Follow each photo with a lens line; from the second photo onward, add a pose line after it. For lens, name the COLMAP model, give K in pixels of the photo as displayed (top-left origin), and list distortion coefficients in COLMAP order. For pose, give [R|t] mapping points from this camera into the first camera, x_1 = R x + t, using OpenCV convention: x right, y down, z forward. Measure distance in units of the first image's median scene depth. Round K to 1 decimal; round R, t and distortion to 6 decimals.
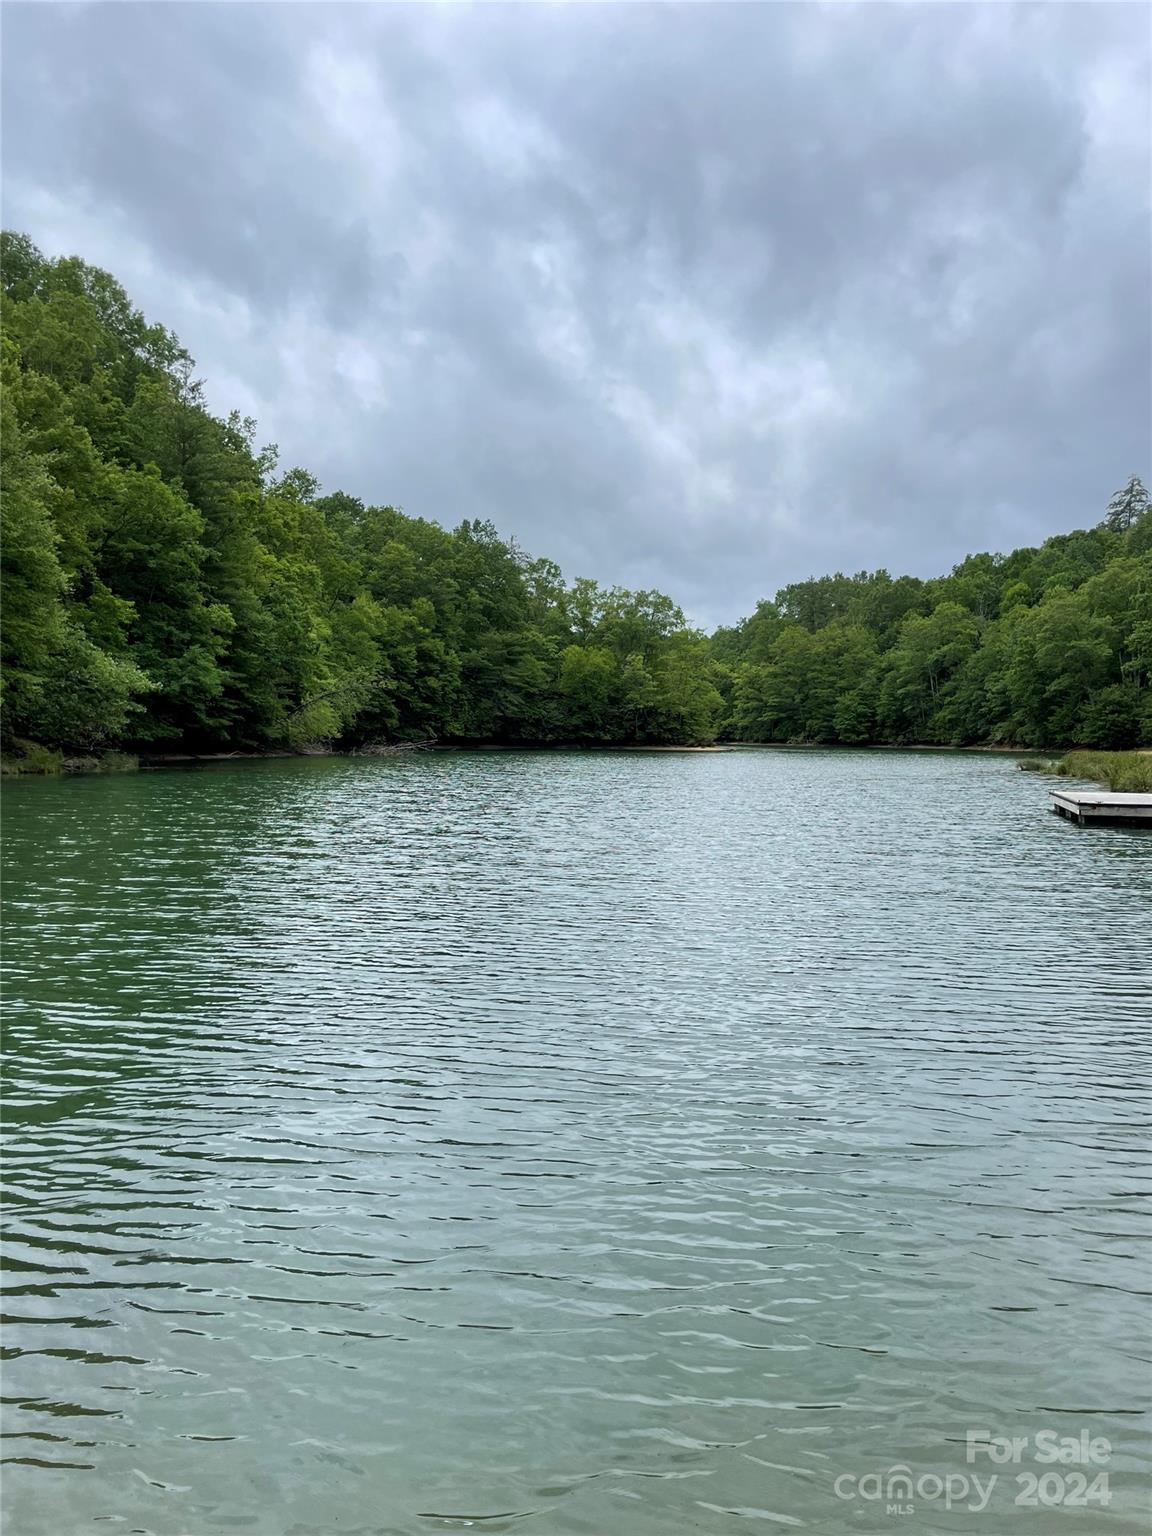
lens RADIAL K [[1153.6, 0, 576.0], [0, 1153.6, 768.0], [0, 0, 1]] dist [-0.002920, -0.001258]
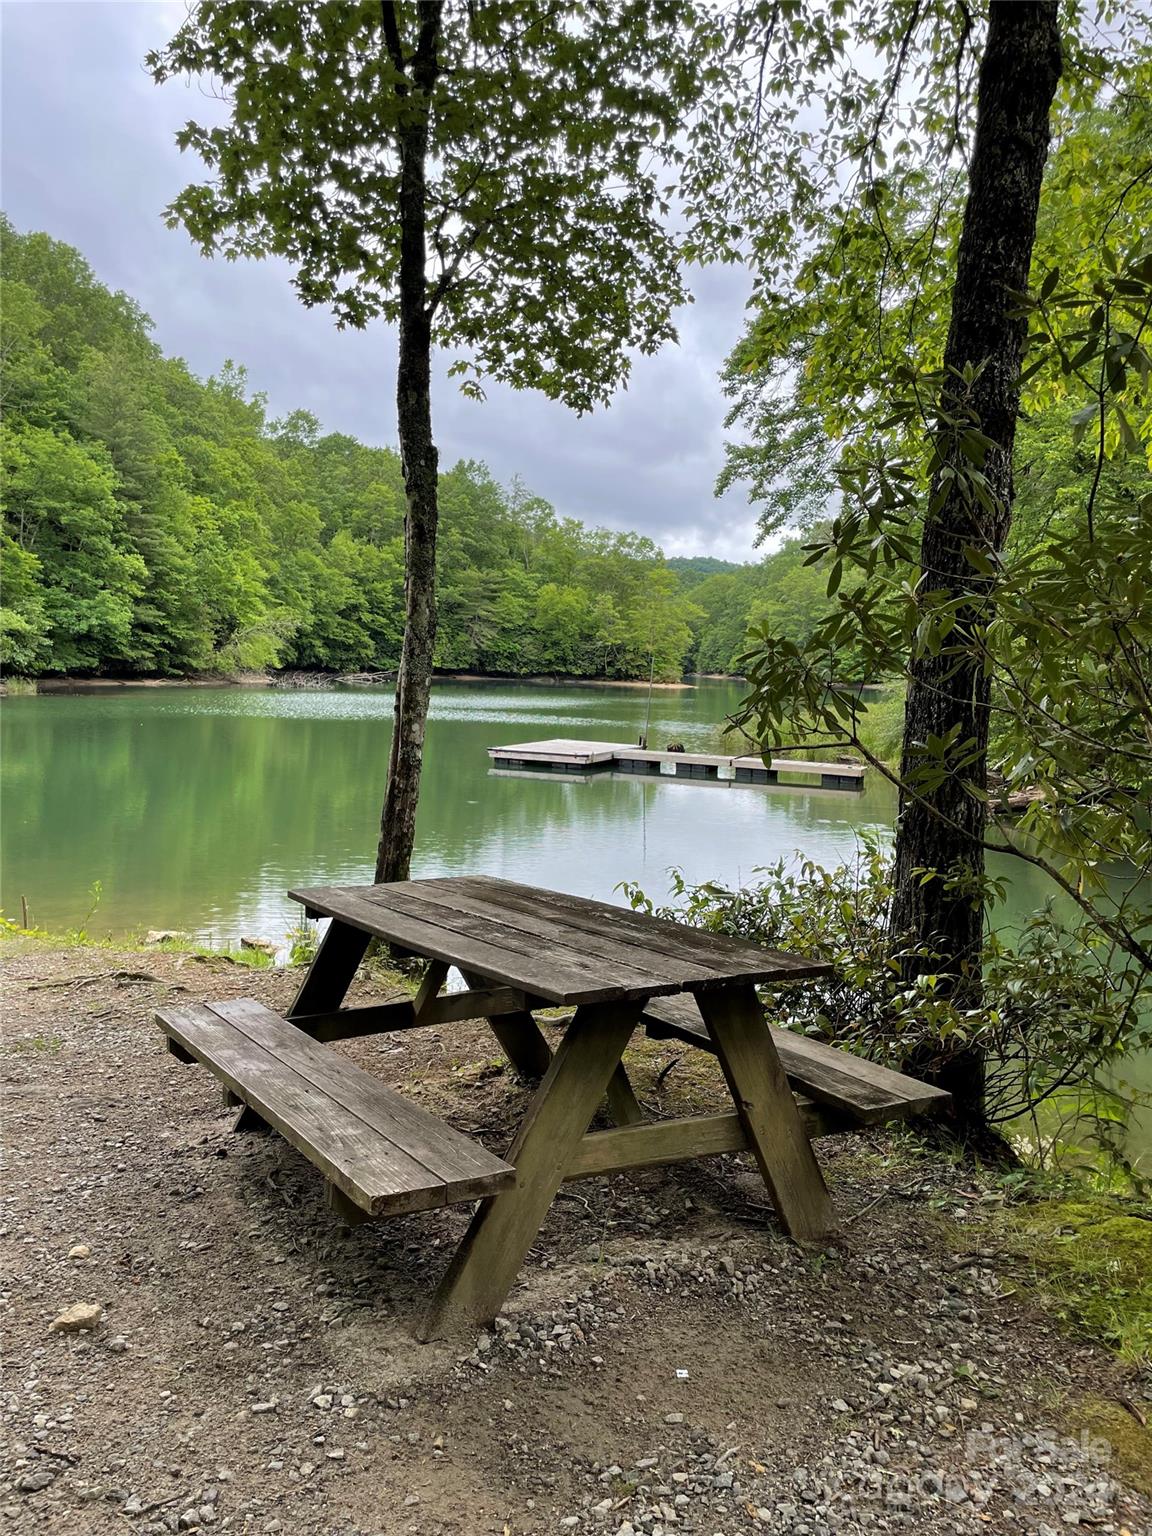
lens RADIAL K [[1168.2, 0, 576.0], [0, 1168.2, 768.0], [0, 0, 1]] dist [-0.000085, -0.000341]
pose [[0.996084, 0.036151, -0.080682, 0.129518], [-0.031045, 0.997488, 0.063671, -0.007809], [0.082782, -0.060917, 0.994704, -0.081523]]
